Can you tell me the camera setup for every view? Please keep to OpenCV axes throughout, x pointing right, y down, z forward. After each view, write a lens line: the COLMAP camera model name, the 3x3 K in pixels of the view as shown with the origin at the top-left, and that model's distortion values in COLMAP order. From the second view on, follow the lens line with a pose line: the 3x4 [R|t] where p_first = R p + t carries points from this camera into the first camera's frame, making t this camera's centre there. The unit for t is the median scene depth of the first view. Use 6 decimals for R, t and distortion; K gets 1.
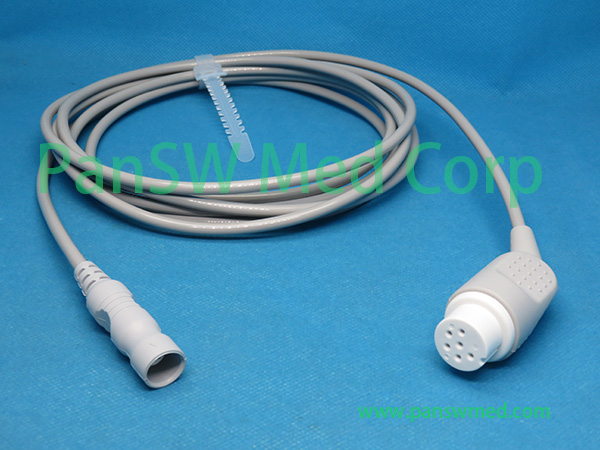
lens RADIAL K [[964.4, 0, 298.2], [0, 964.4, 227.7], [0, 0, 1]] dist [-0.082775, 0.000000]
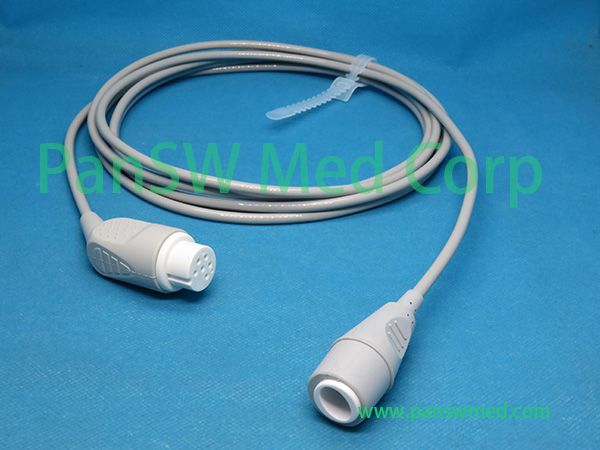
lens RADIAL K [[964.4, 0, 301.9], [0, 964.4, 220.7], [0, 0, 1]] dist [-0.082775, 0.000000]
pose [[0.999016, -0.018801, 0.040157, -0.037537], [0.017639, 0.999421, 0.029105, 0.009080], [-0.040681, -0.028368, 0.998769, -0.272318]]
